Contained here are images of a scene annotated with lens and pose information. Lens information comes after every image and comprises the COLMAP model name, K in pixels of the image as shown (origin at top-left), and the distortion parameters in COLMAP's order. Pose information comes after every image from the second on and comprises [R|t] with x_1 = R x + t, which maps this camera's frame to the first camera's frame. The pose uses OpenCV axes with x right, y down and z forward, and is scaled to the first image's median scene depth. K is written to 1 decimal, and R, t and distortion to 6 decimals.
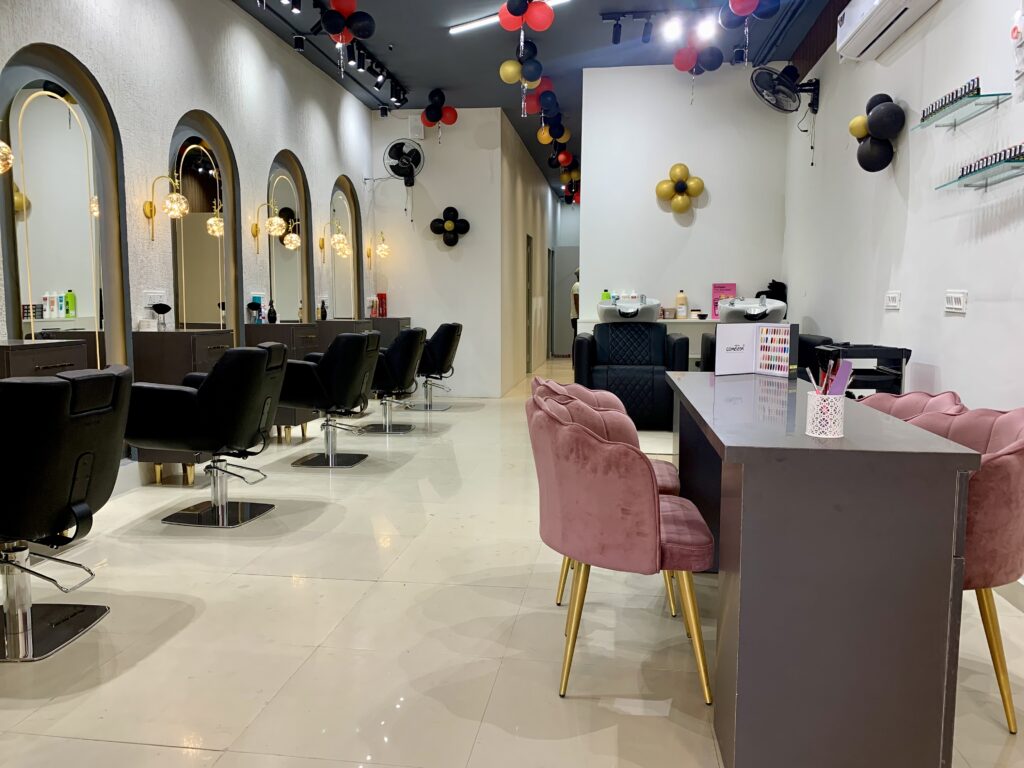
lens RADIAL K [[769.9, 0, 518.3], [0, 769.9, 380.8], [0, 0, 1]] dist [0.047176, -0.058958]
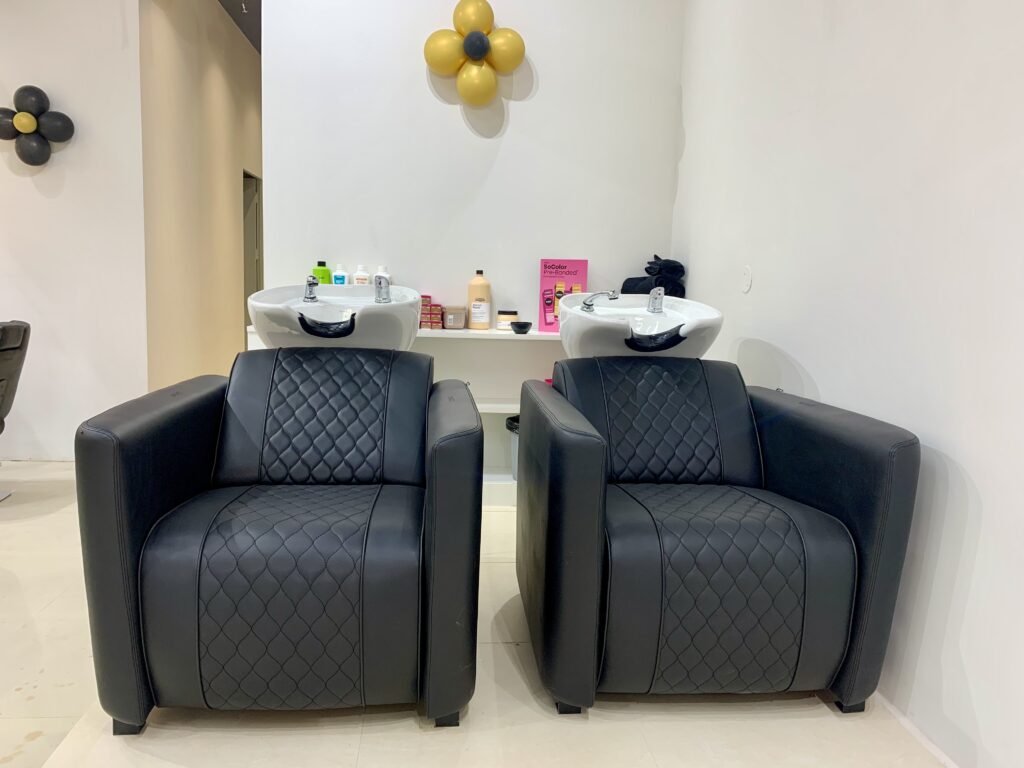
lens RADIAL K [[769.9, 0, 518.3], [0, 769.9, 380.8], [0, 0, 1]] dist [0.047176, -0.058958]
pose [[0.970812, 0.001814, 0.239836, 0.136152], [-0.007947, 0.999666, 0.024609, -0.068197], [-0.239711, -0.025796, 0.970501, 0.595236]]
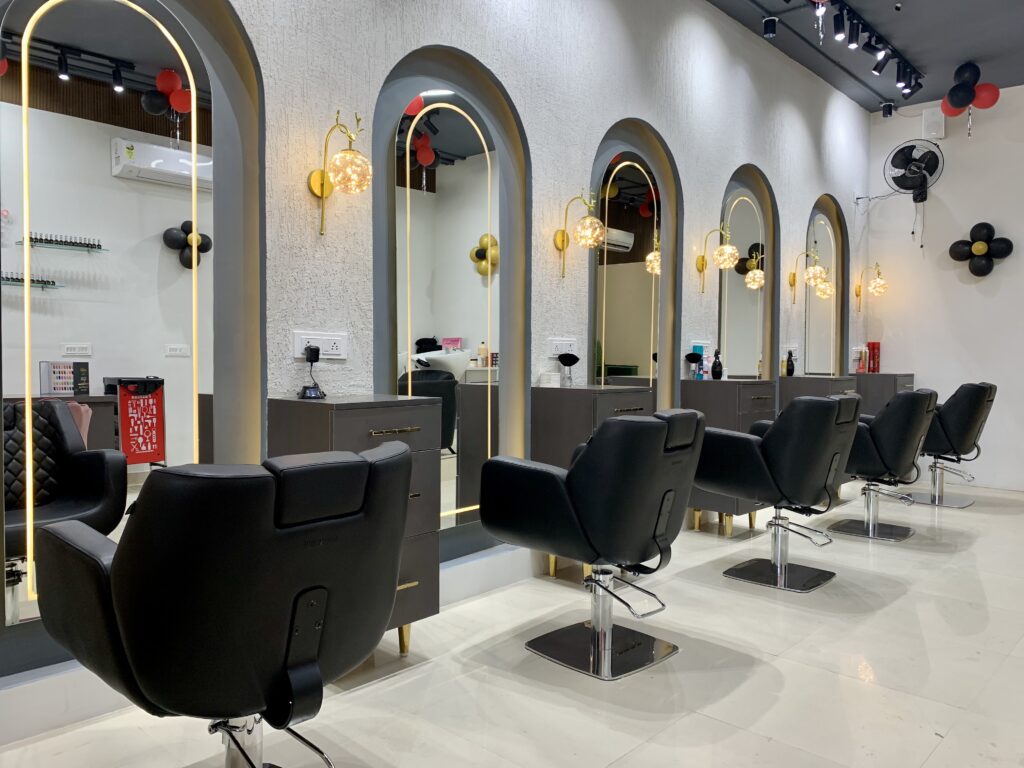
lens RADIAL K [[769.9, 0, 518.3], [0, 769.9, 380.8], [0, 0, 1]] dist [0.047176, -0.058958]
pose [[0.817257, 0.022395, -0.575838, -0.028285], [-0.061942, 0.996869, -0.049142, -0.020835], [0.572934, 0.075830, 0.816086, 0.232658]]
